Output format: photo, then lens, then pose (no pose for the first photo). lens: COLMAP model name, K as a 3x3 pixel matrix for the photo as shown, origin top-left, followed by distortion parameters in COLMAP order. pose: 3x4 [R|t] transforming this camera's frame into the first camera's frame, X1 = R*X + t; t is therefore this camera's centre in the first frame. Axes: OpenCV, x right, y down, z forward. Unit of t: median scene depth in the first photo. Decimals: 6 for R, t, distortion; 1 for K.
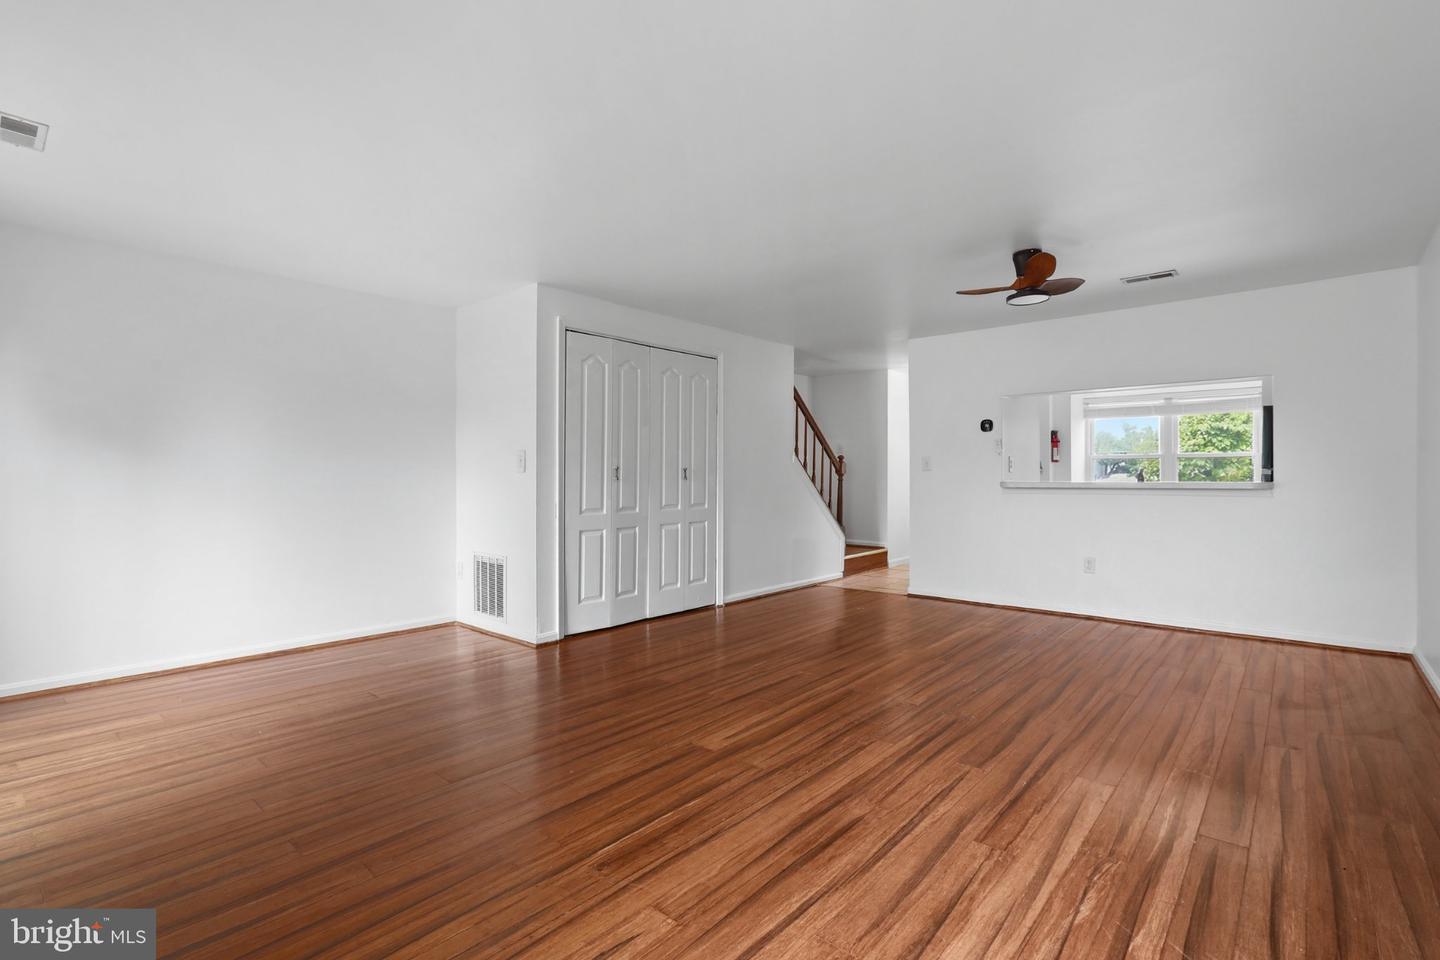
lens RADIAL K [[673.3, 0, 713.6], [0, 673.3, 477.8], [0, 0, 1]] dist [-0.027114, 0.013234]
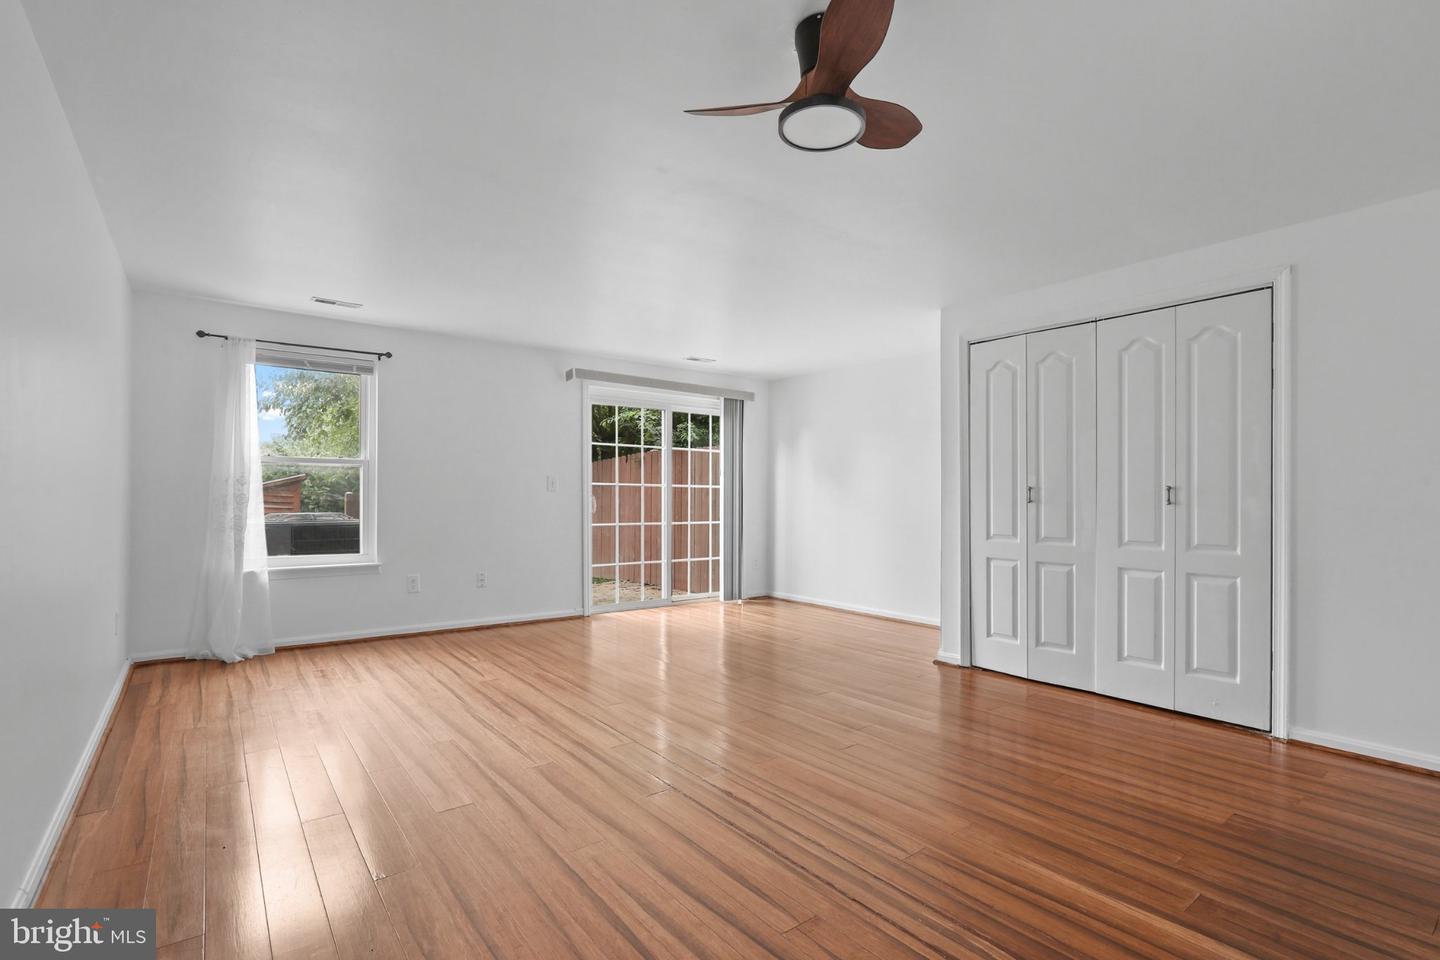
lens RADIAL K [[673.3, 0, 727.2], [0, 673.3, 489.3], [0, 0, 1]] dist [-0.027114, 0.013234]
pose [[-0.178823, -0.006050, -0.983863, 1.207024], [-0.009208, 0.999948, -0.004476, -0.009892], [0.983838, 0.008259, -0.178869, 1.283302]]
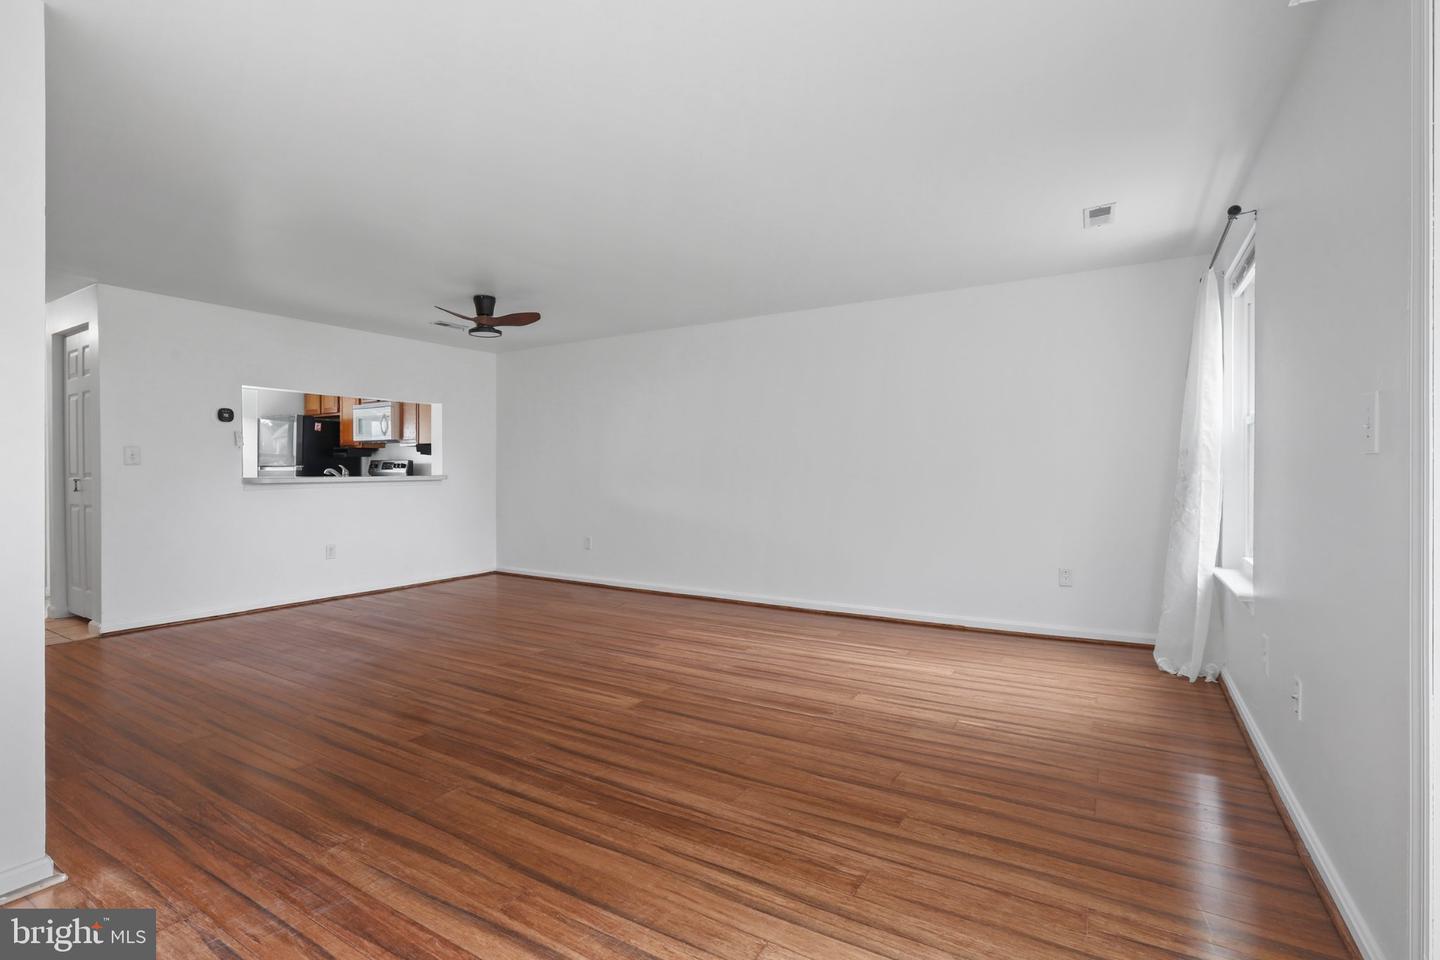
lens RADIAL K [[673.3, 0, 696.5], [0, 673.3, 469.8], [0, 0, 1]] dist [-0.027114, 0.013234]
pose [[-0.152361, 0.001616, 0.988324, -1.100317], [0.005221, 0.999986, -0.000830, -0.001164], [-0.988311, 0.005034, -0.152368, 1.000525]]
